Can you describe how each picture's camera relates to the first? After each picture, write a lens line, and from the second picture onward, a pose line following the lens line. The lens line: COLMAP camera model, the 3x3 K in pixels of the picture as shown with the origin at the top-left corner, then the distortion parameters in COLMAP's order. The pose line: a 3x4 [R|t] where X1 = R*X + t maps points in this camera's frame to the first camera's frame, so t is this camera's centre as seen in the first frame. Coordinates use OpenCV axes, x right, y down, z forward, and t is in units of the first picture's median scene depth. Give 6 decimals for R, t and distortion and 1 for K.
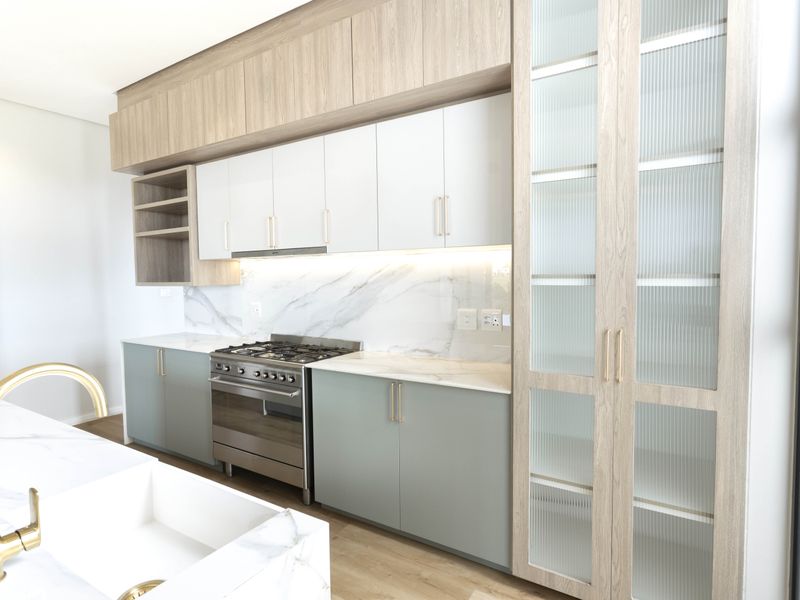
lens RADIAL K [[441.5, 0, 397.2], [0, 441.5, 298.4], [0, 0, 1]] dist [-0.004602, 0.001897]
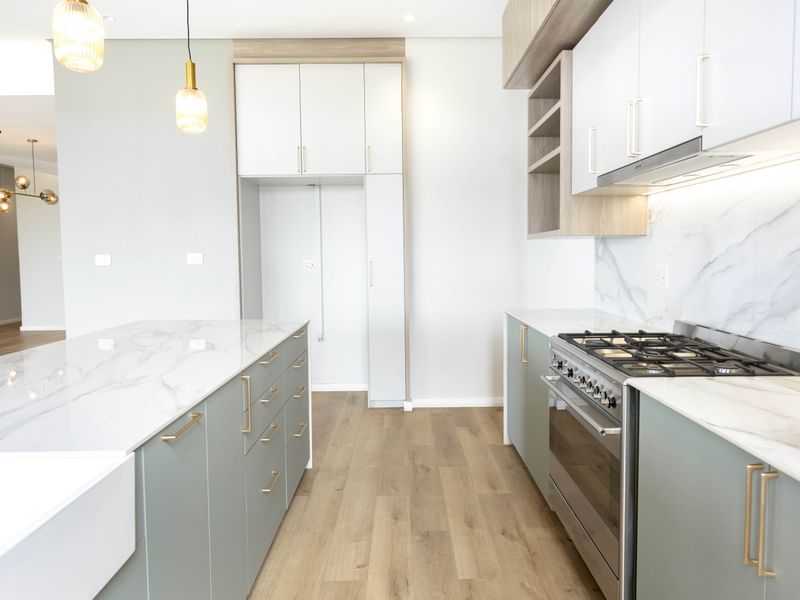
lens RADIAL K [[595.0, 0, 413.3], [0, 595.0, 287.4], [0, 0, 1]] dist [-0.008333, 0.008730]
pose [[0.545588, 0.056614, -0.836139, 0.167221], [-0.041468, 0.998317, 0.040536, 0.022866], [0.837027, 0.012556, 0.547018, 0.327559]]
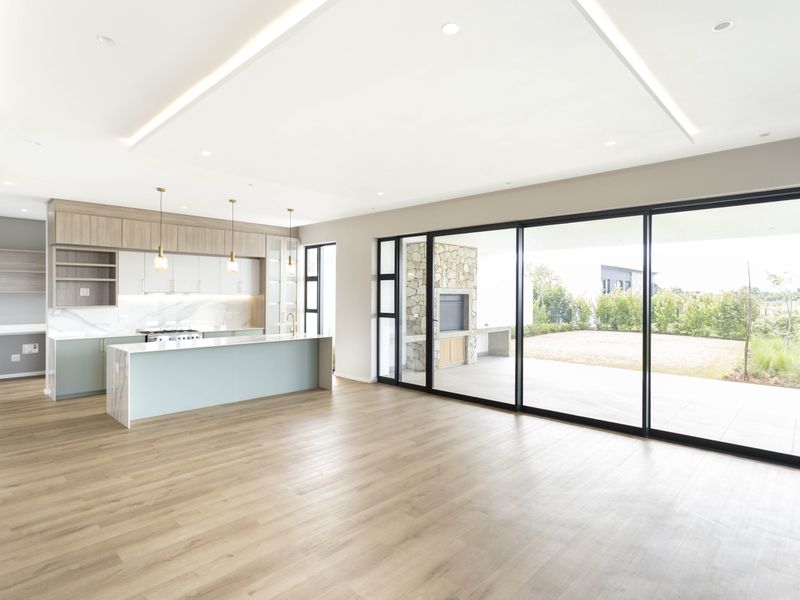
lens RADIAL K [[441.5, 0, 394.8], [0, 441.5, 294.5], [0, 0, 1]] dist [-0.004602, 0.001897]
pose [[0.210170, 0.013898, 0.977566, -2.244302], [0.046488, 0.998626, -0.024192, 0.023533], [-0.976559, 0.050529, 0.209235, -0.730790]]
